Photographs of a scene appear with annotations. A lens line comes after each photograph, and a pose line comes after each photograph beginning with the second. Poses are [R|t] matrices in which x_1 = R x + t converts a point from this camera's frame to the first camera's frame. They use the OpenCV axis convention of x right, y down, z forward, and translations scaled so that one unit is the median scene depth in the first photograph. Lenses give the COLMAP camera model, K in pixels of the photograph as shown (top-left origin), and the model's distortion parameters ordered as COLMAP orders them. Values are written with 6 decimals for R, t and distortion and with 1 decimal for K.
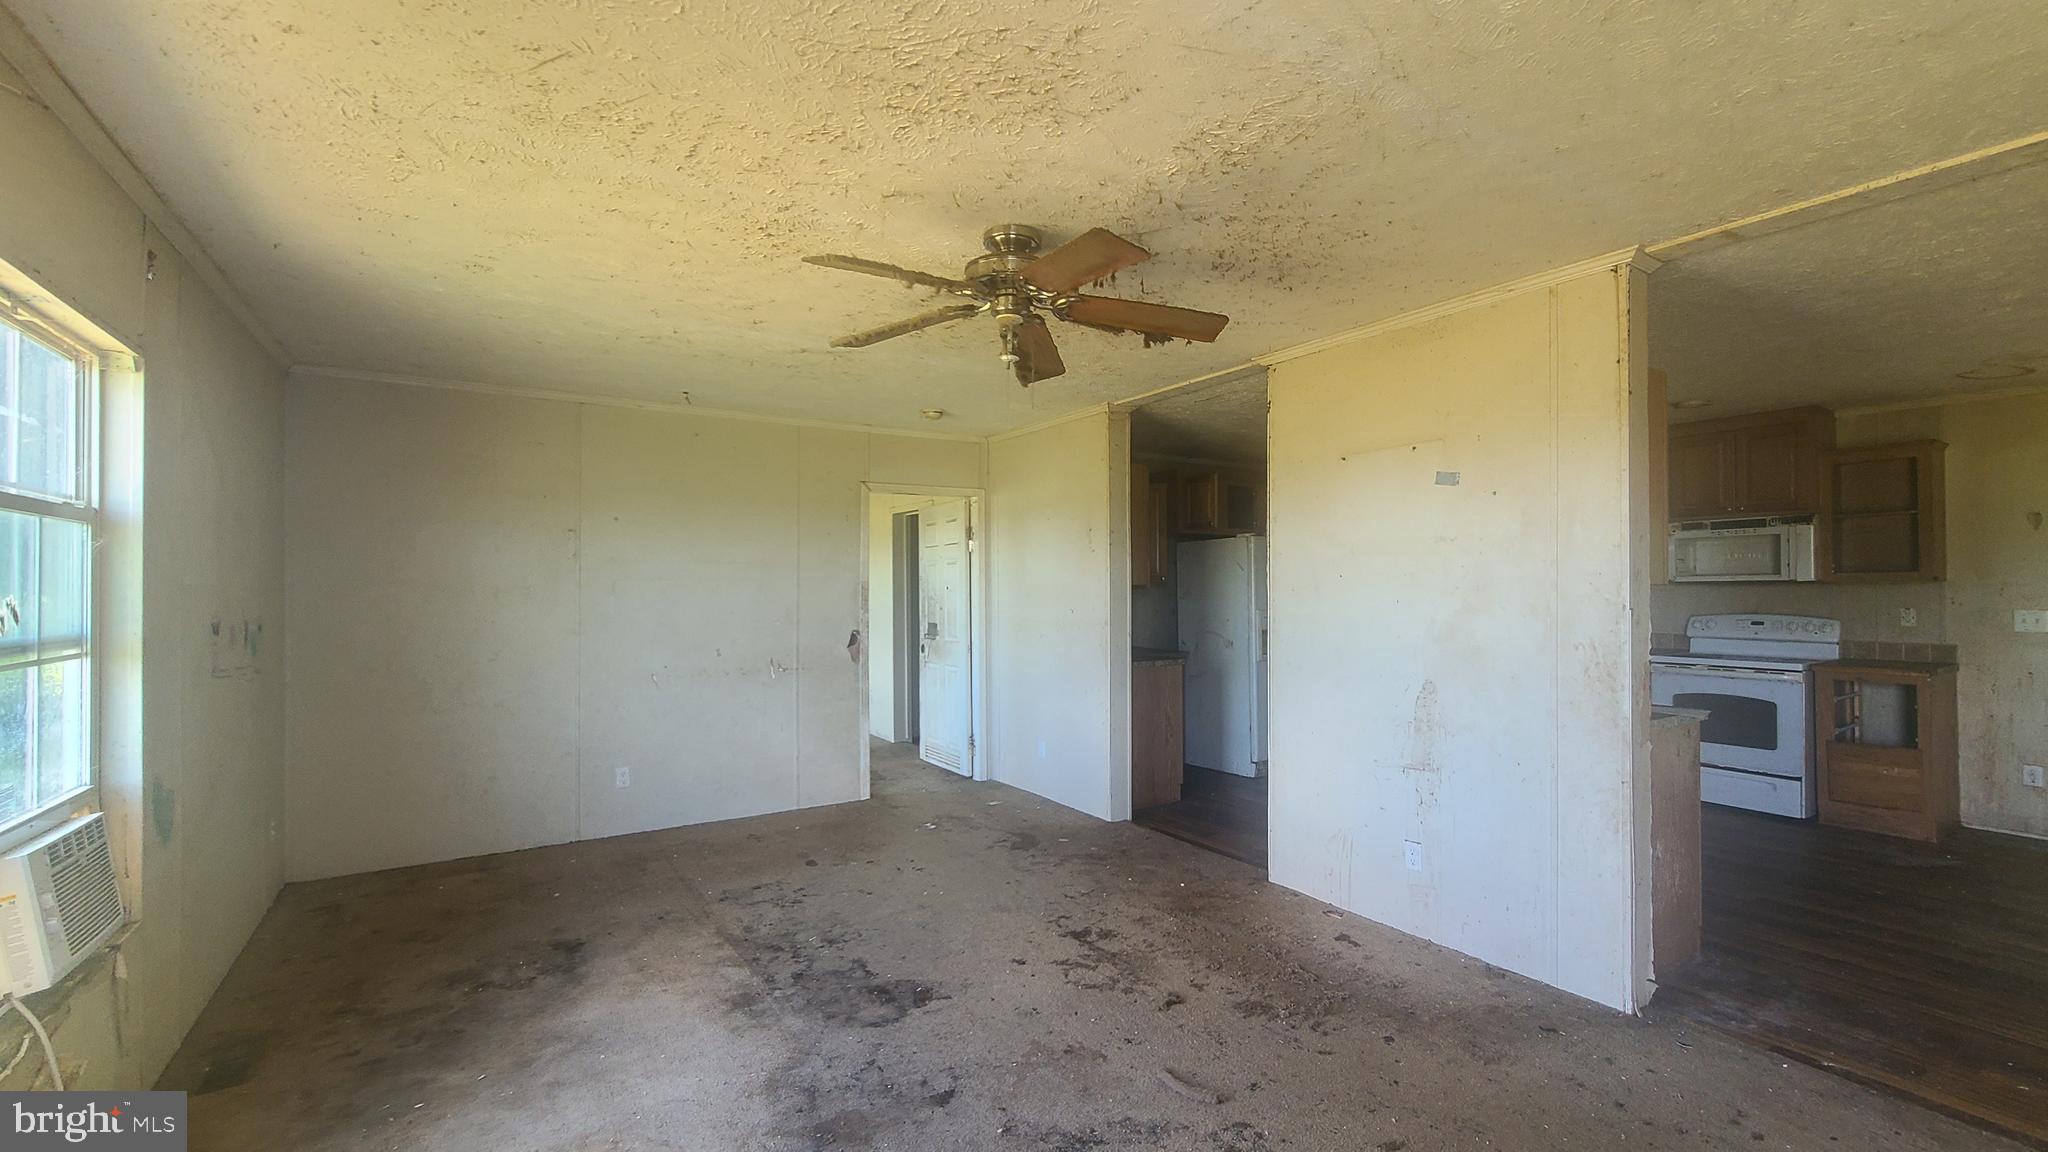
lens RADIAL K [[839.8, 0, 1015.3], [0, 839.8, 584.7], [0, 0, 1]] dist [-0.002798, 0.000699]
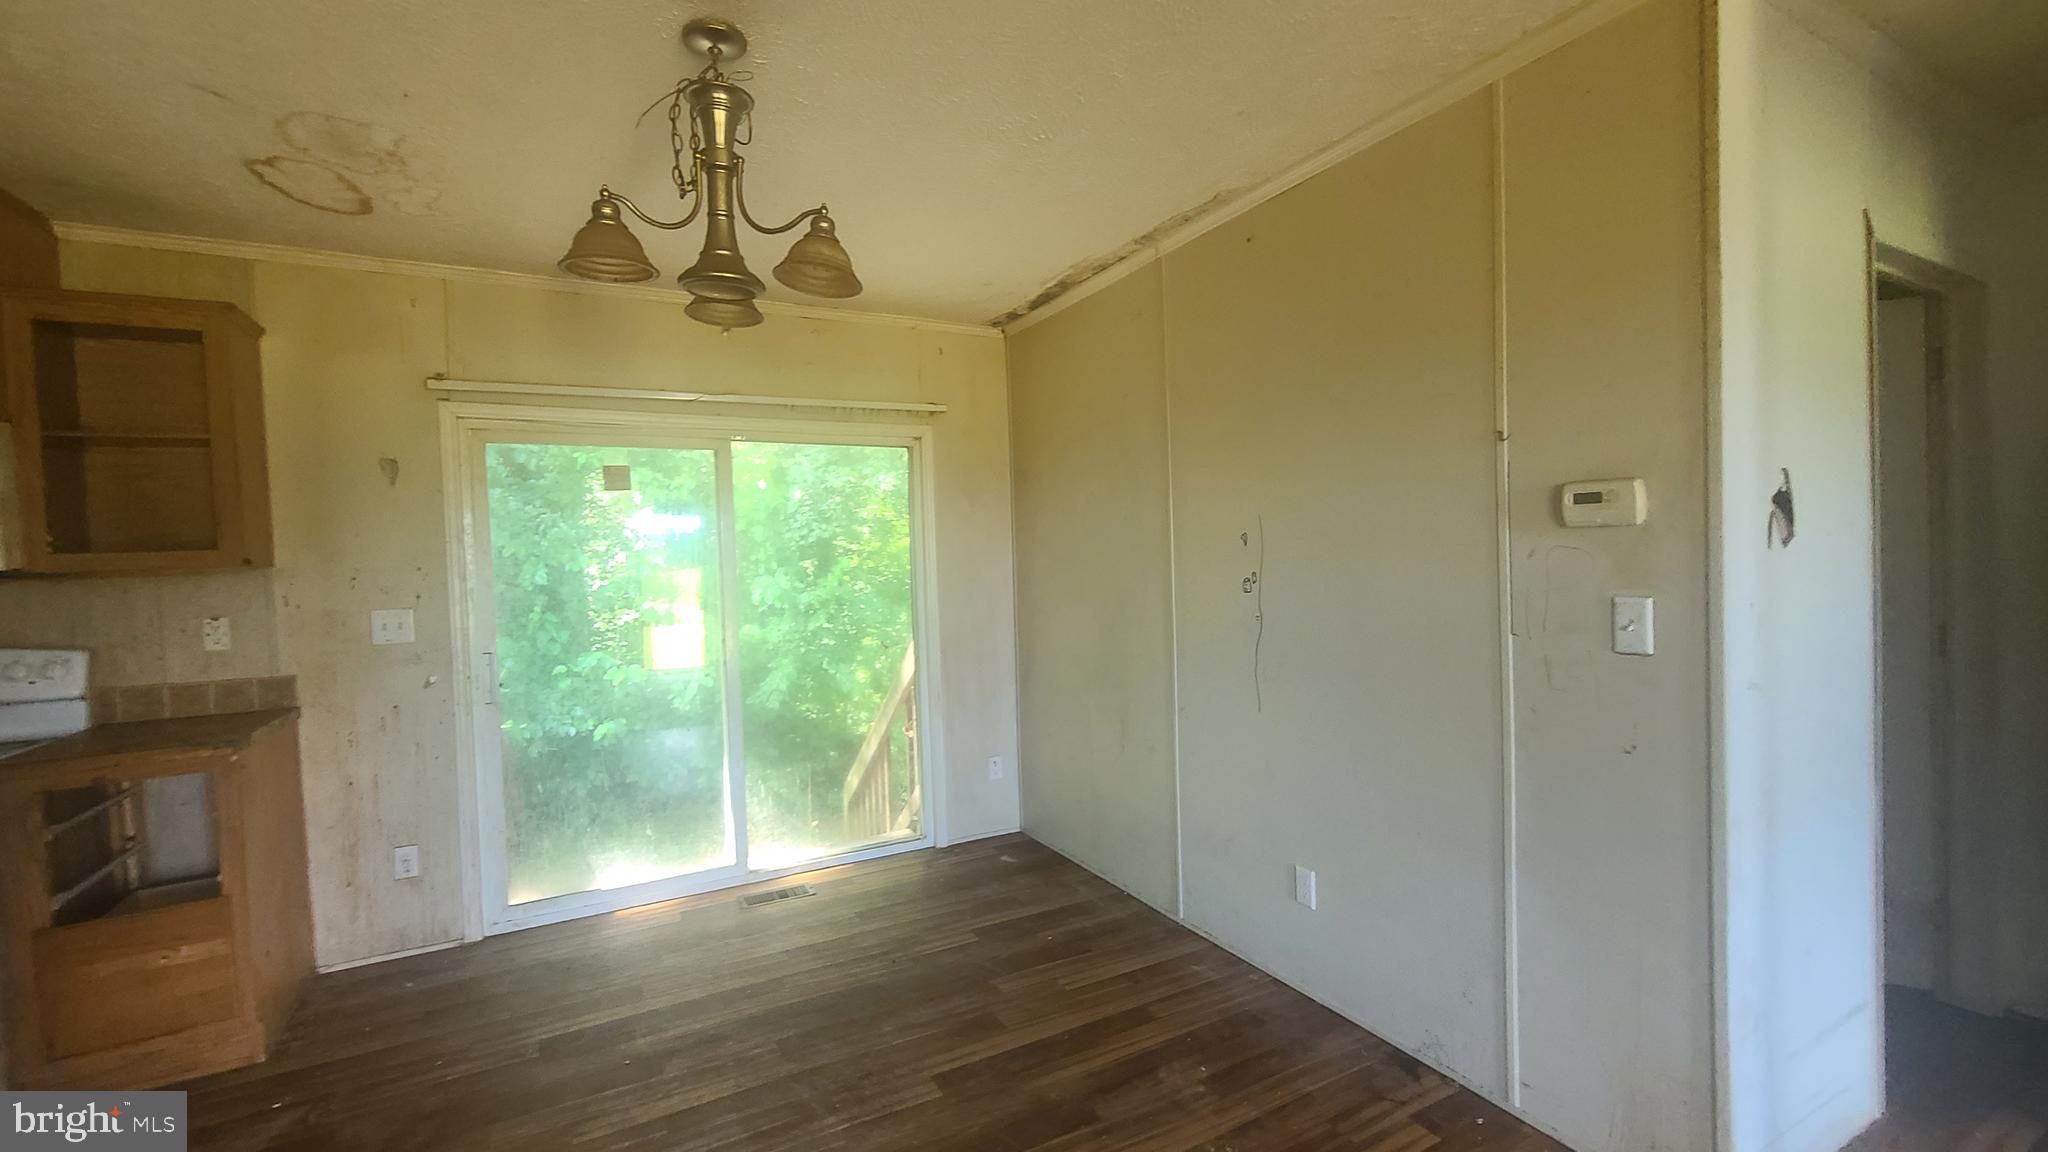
lens RADIAL K [[839.8, 0, 1014.5], [0, 839.8, 584.9], [0, 0, 1]] dist [-0.002798, 0.000699]
pose [[0.084550, -0.033003, 0.995872, 0.557202], [0.027084, 0.999158, 0.030813, 0.003702], [-0.996051, 0.024367, 0.085373, 0.425883]]
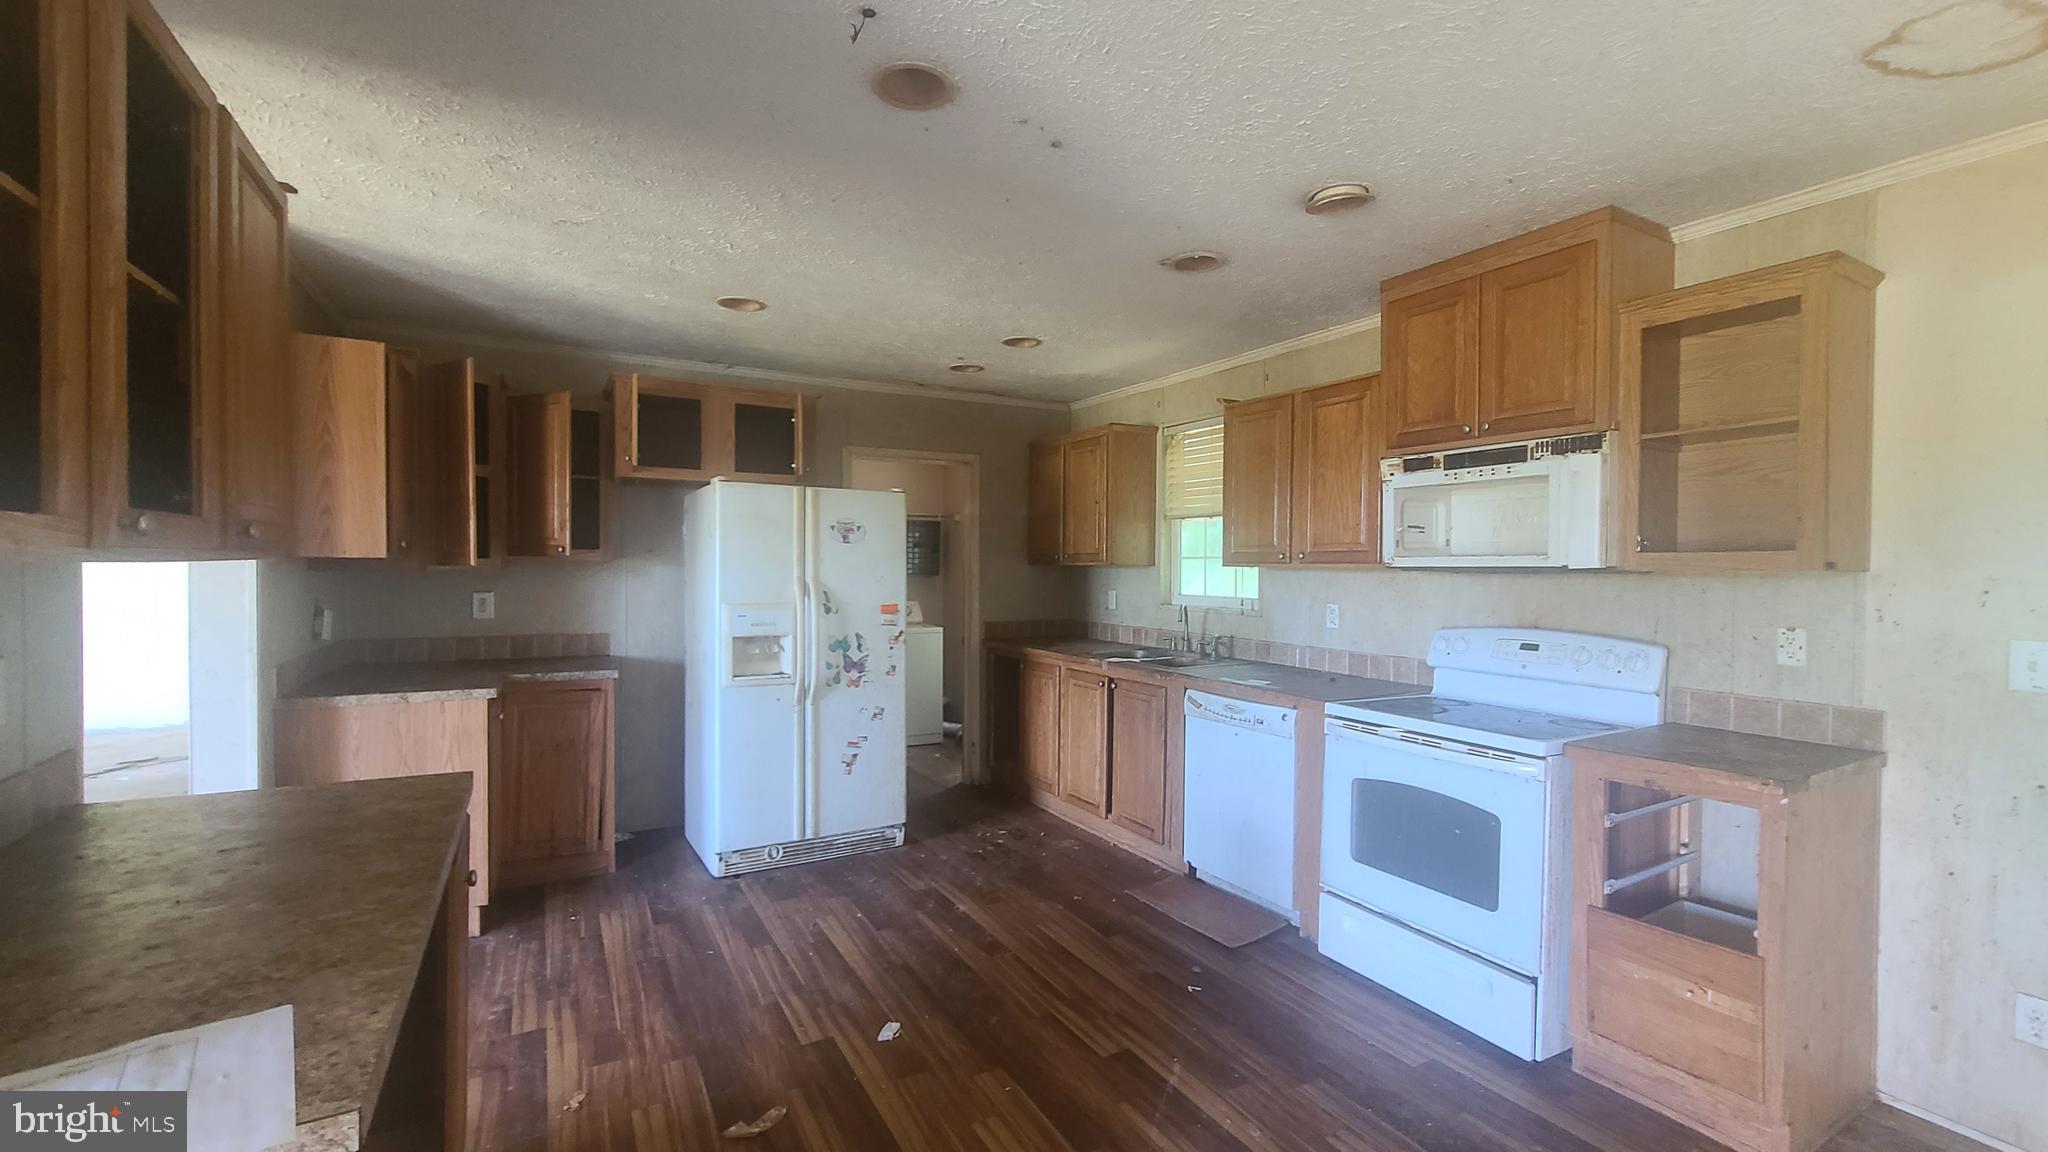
lens RADIAL K [[839.8, 0, 1021.2], [0, 839.8, 582.3], [0, 0, 1]] dist [-0.002798, 0.000699]
pose [[0.998151, 0.012811, -0.059418, 0.649921], [-0.011358, 0.999630, 0.024727, -0.004630], [0.059713, -0.024006, 0.997927, 0.493615]]
